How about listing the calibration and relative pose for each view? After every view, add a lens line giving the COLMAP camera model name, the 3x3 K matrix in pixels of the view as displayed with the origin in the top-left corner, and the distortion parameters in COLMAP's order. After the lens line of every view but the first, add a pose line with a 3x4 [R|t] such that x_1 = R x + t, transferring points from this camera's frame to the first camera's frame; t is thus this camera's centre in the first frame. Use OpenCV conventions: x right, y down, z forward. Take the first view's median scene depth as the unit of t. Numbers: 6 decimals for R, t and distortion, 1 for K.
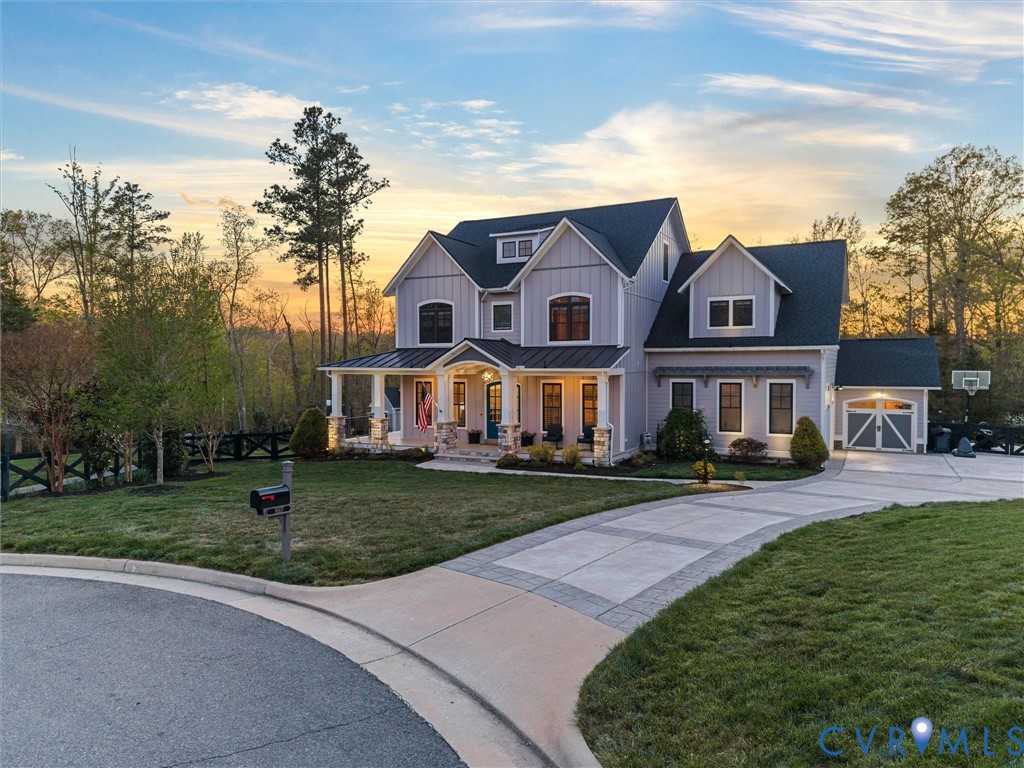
lens RADIAL K [[681.3, 0, 512.3], [0, 681.3, 372.0], [0, 0, 1]] dist [0.001469, -0.002417]
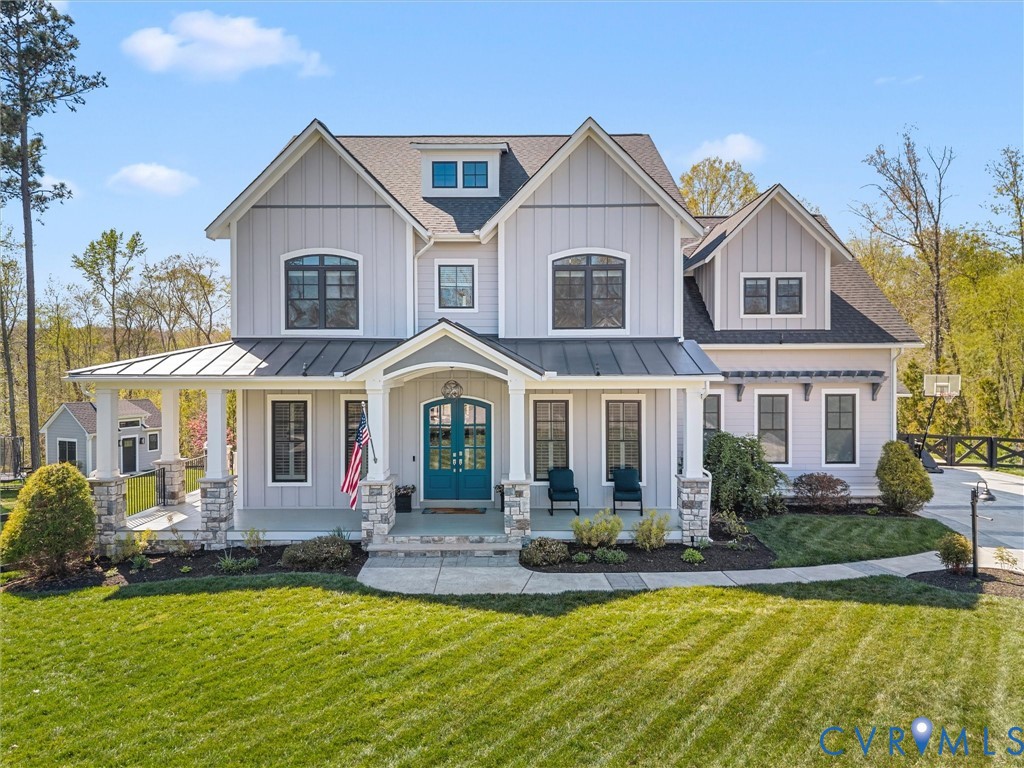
lens RADIAL K [[681.3, 0, 512.3], [0, 681.3, 372.0], [0, 0, 1]] dist [0.001469, -0.002417]
pose [[0.892839, -0.003939, 0.450359, -0.242634], [0.006866, 0.999965, -0.004865, -0.005681], [-0.450324, 0.007435, 0.892834, 0.494728]]
